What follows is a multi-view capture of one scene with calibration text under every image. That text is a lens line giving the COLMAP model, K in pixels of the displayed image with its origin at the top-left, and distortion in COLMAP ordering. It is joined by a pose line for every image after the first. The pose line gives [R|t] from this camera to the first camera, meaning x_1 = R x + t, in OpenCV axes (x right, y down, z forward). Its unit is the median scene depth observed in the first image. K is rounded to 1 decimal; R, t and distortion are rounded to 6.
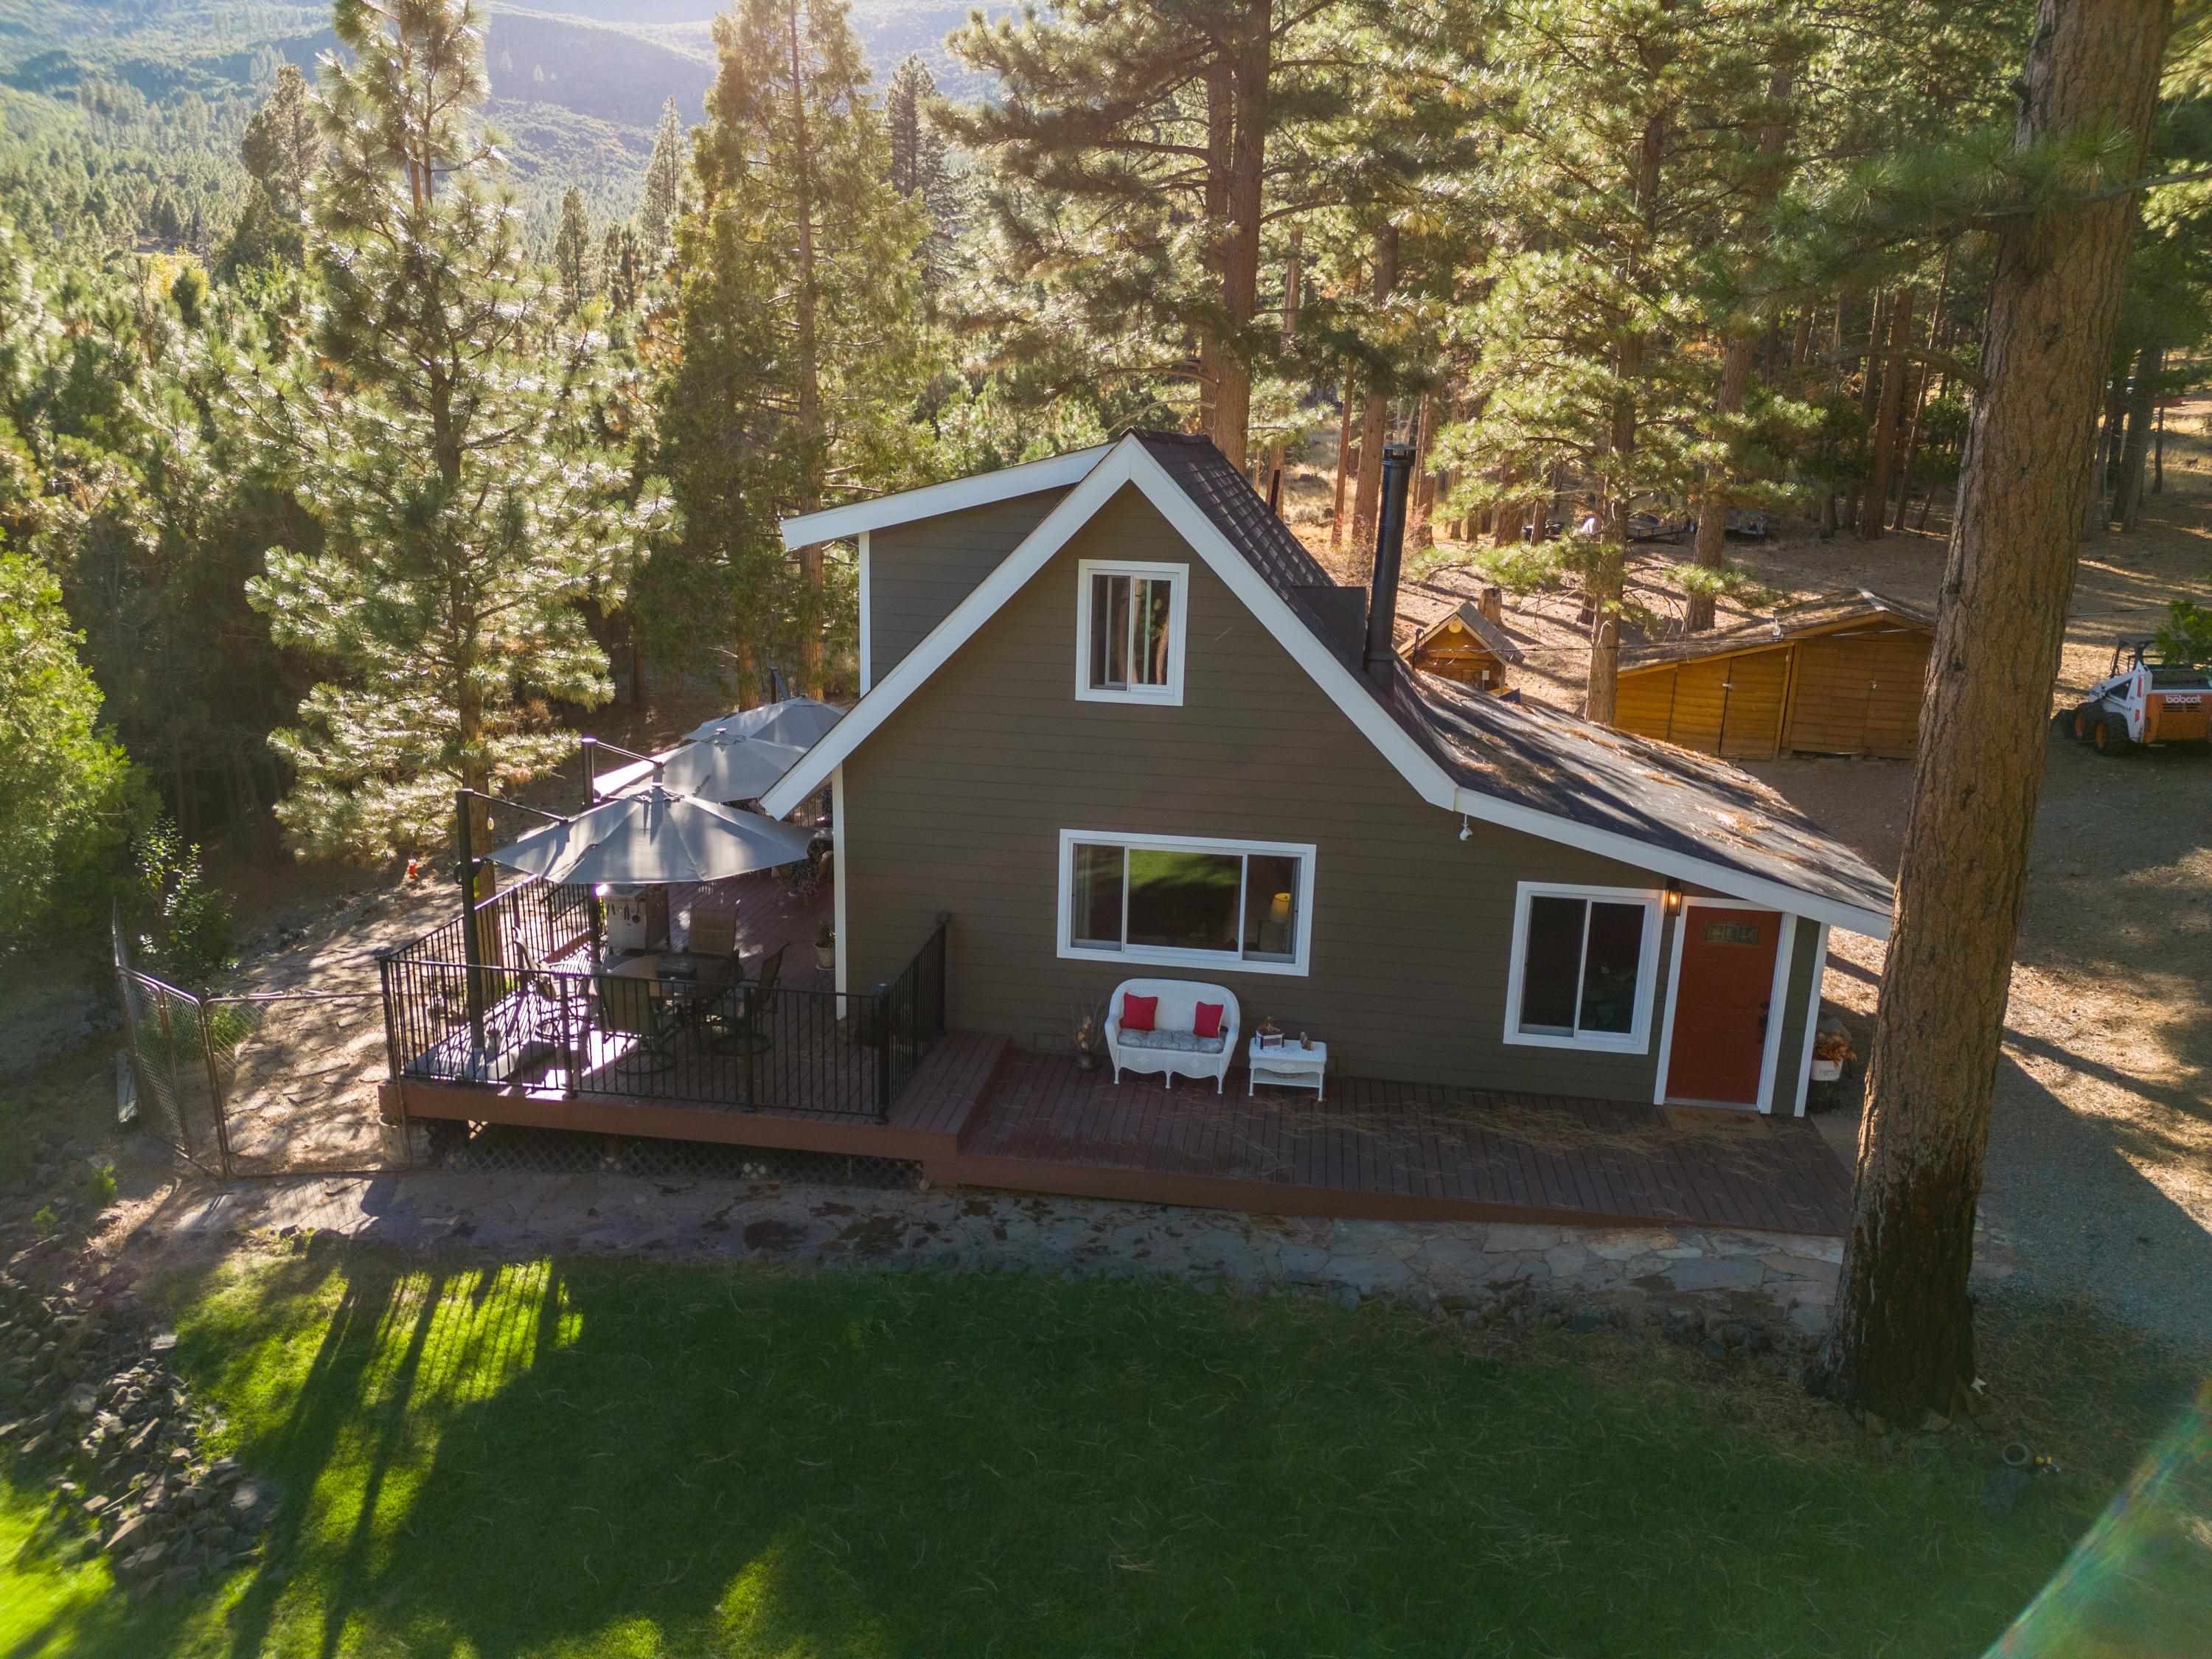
lens RADIAL K [[1576.1, 0, 1106.0], [0, 1576.1, 829.5], [0, 0, 1]] dist [0.055265, 0.002370]
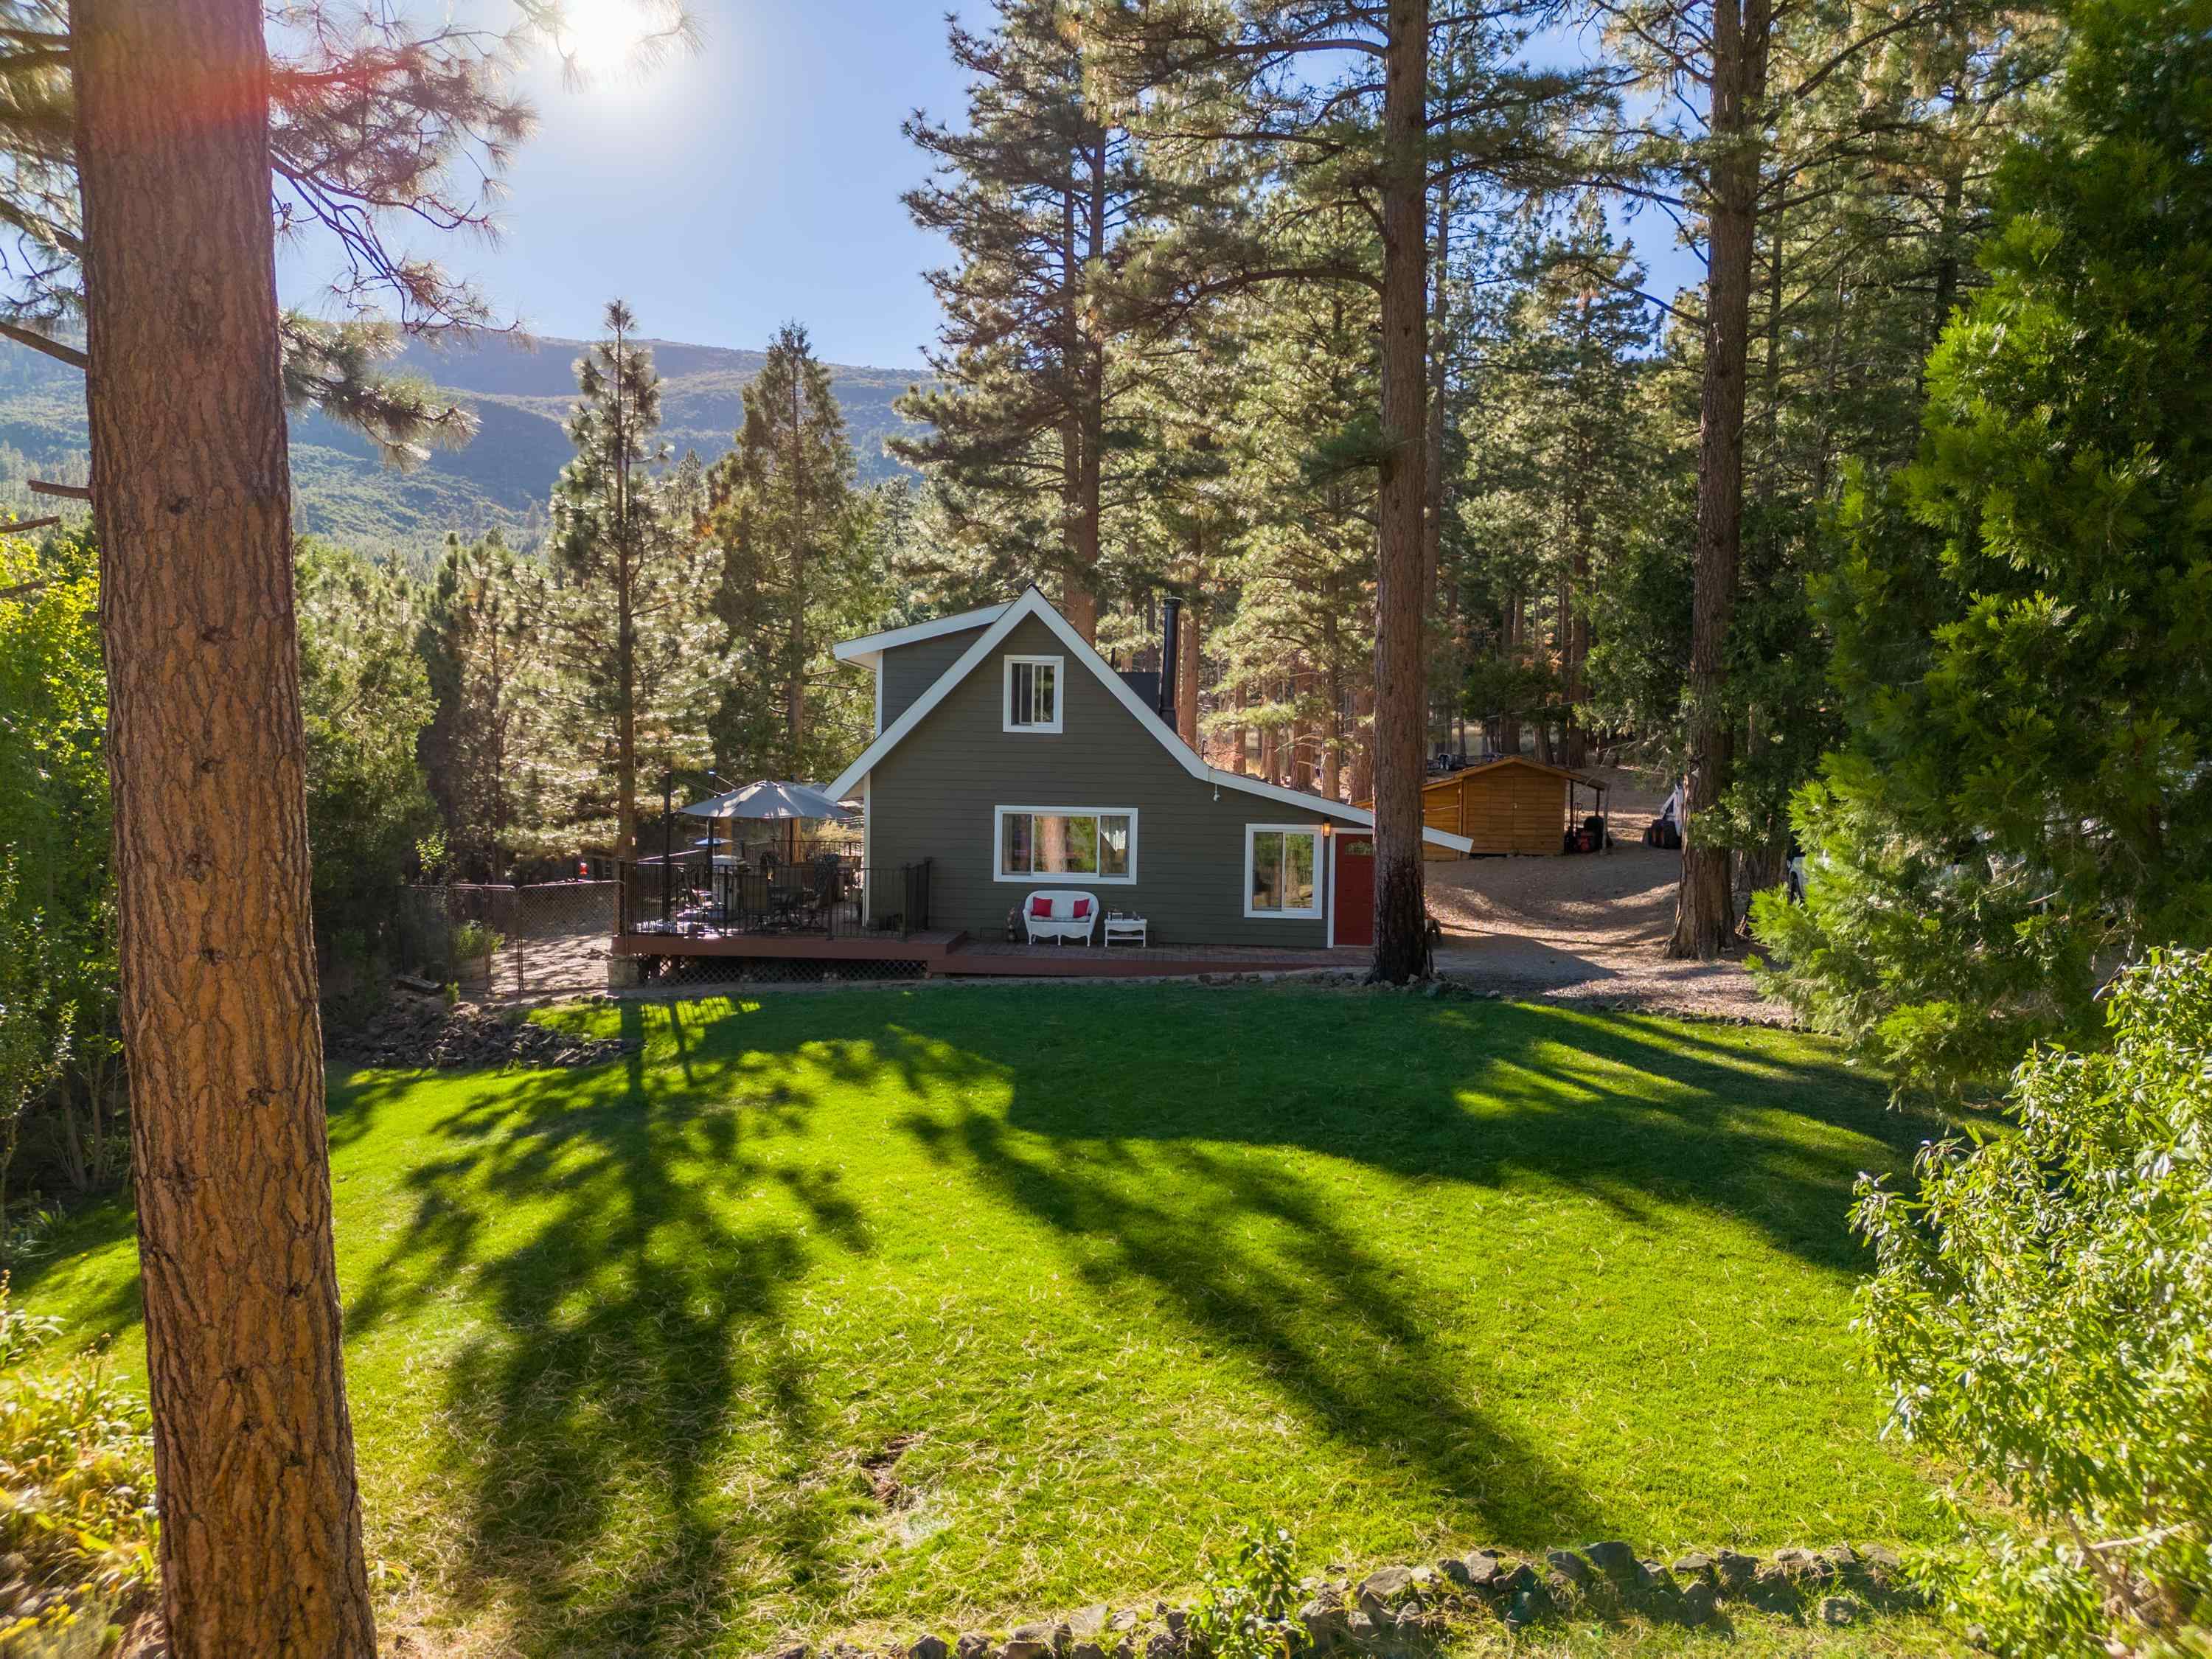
lens RADIAL K [[1521.7, 0, 1106.0], [0, 1521.7, 829.5], [0, 0, 1]] dist [0.175741, -0.000178]
pose [[0.996091, -0.014224, 0.087175, -0.038035], [0.031317, 0.979706, -0.197980, 0.257376], [-0.082590, 0.199936, 0.976322, -0.477180]]
